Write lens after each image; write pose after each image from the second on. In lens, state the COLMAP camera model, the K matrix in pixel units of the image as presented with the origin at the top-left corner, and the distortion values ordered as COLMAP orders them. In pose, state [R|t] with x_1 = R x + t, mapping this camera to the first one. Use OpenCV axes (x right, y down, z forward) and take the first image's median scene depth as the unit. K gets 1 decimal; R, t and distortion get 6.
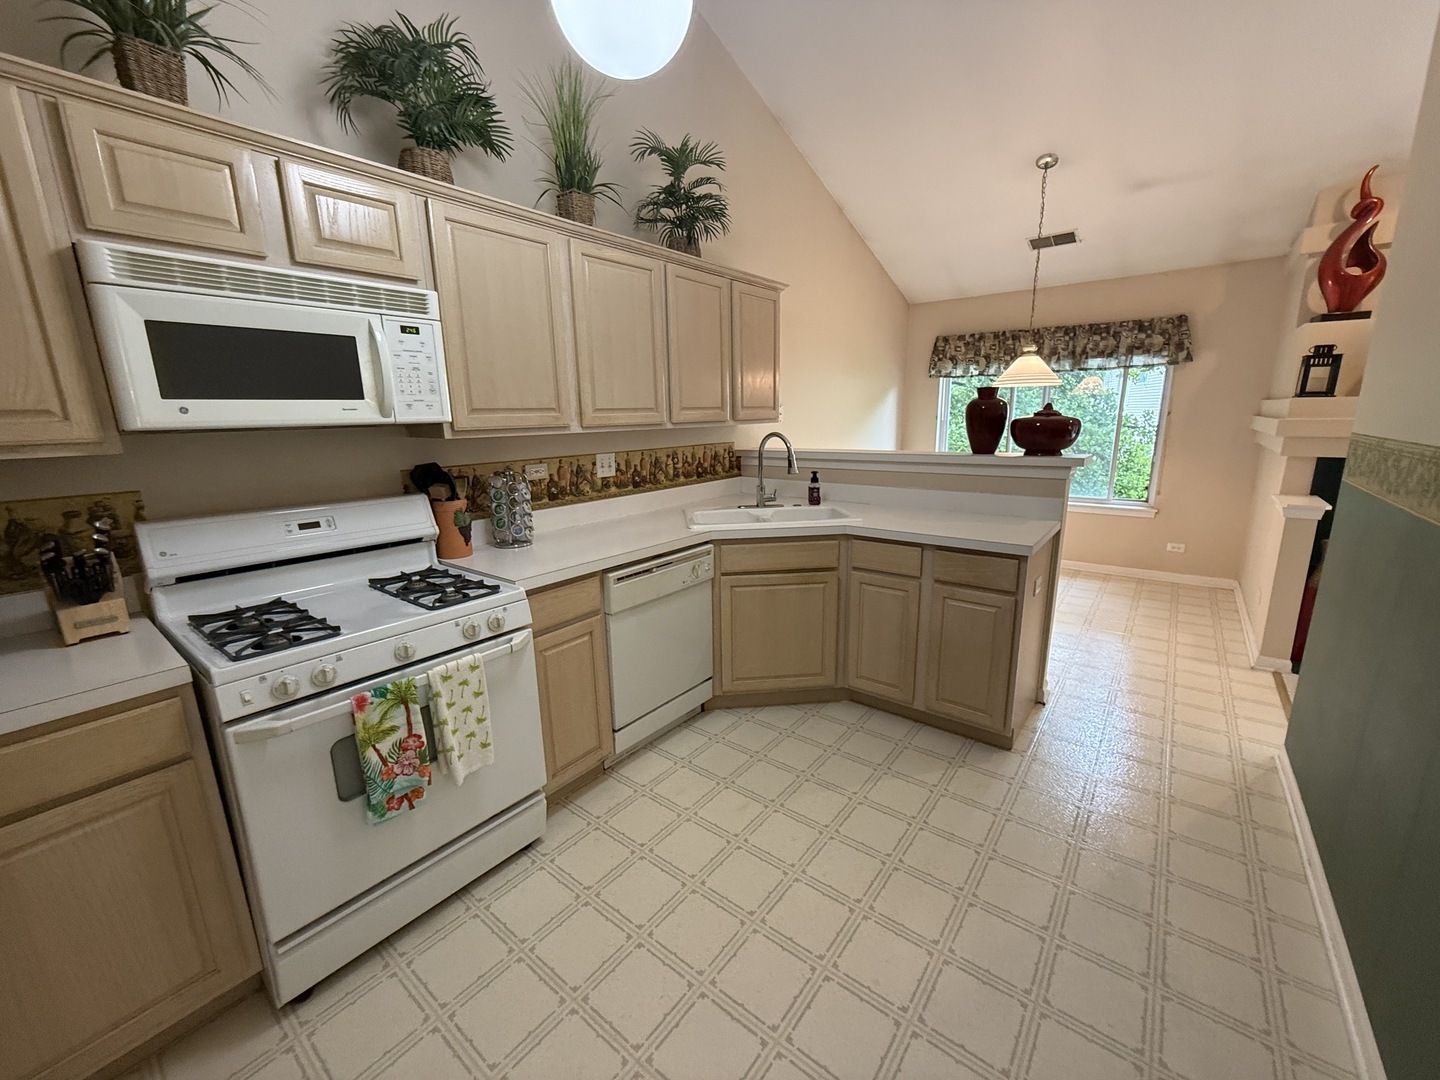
lens RADIAL K [[573.4, 0, 730.1], [0, 573.4, 546.3], [0, 0, 1]] dist [-0.001919, -0.000473]
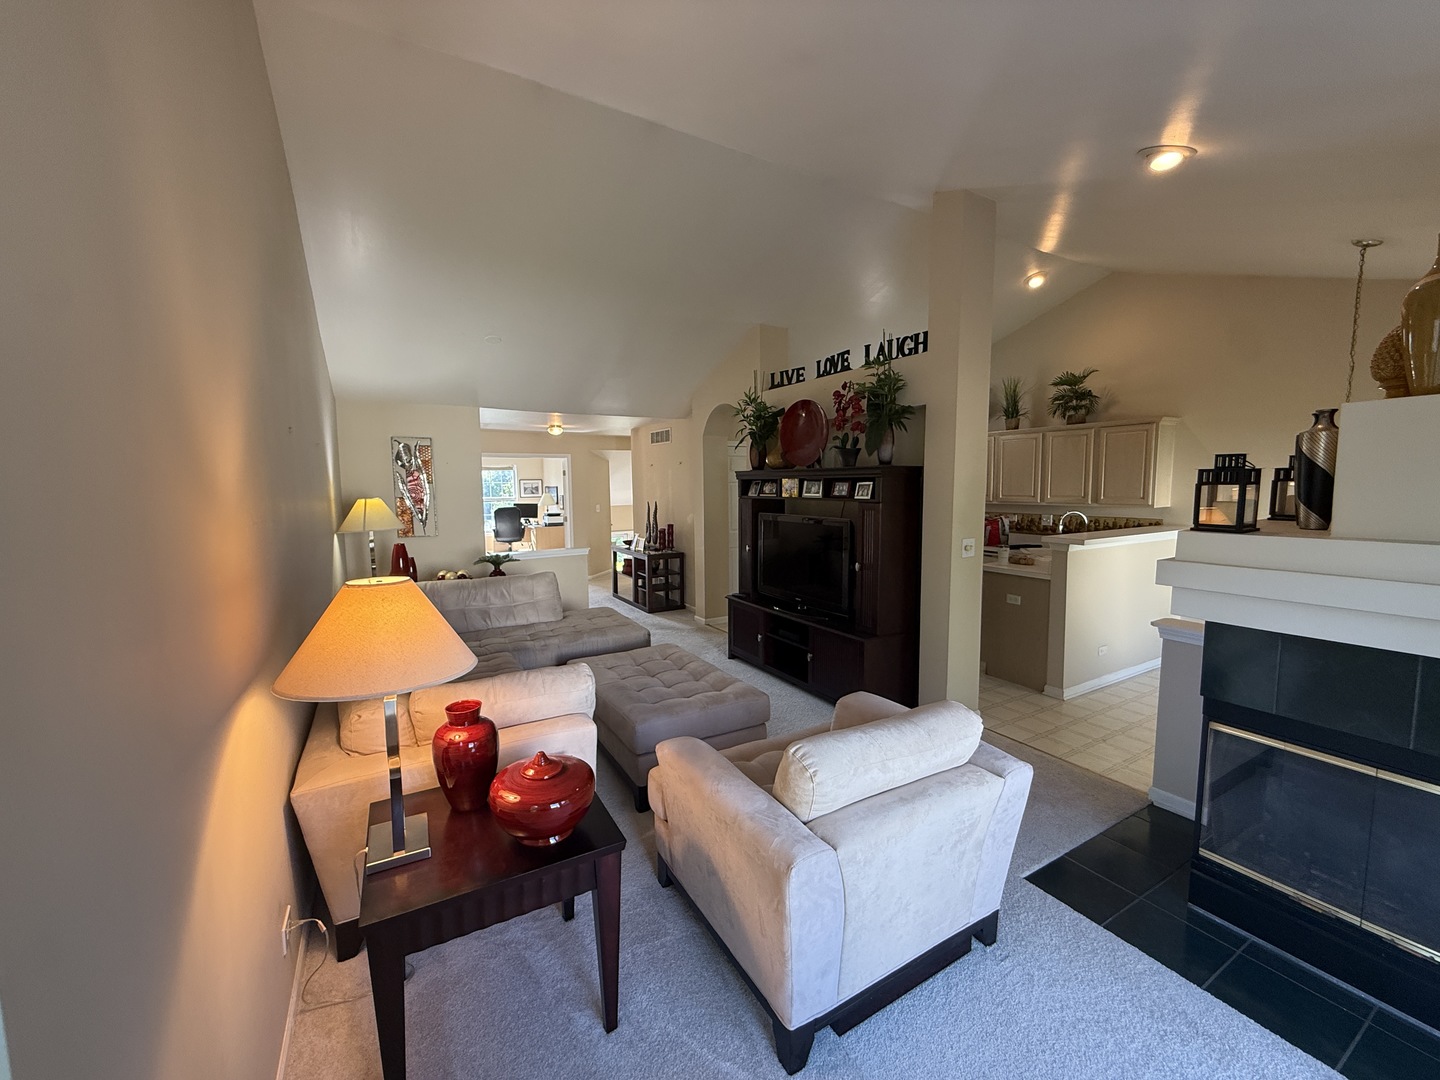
lens RADIAL K [[573.4, 0, 720.0], [0, 573.4, 534.1], [0, 0, 1]] dist [-0.001919, -0.000473]
pose [[-0.383949, 0.098566, -0.918079, 1.462595], [-0.195622, 0.963033, 0.185203, -0.162450], [0.902394, 0.250705, -0.350473, 0.423648]]
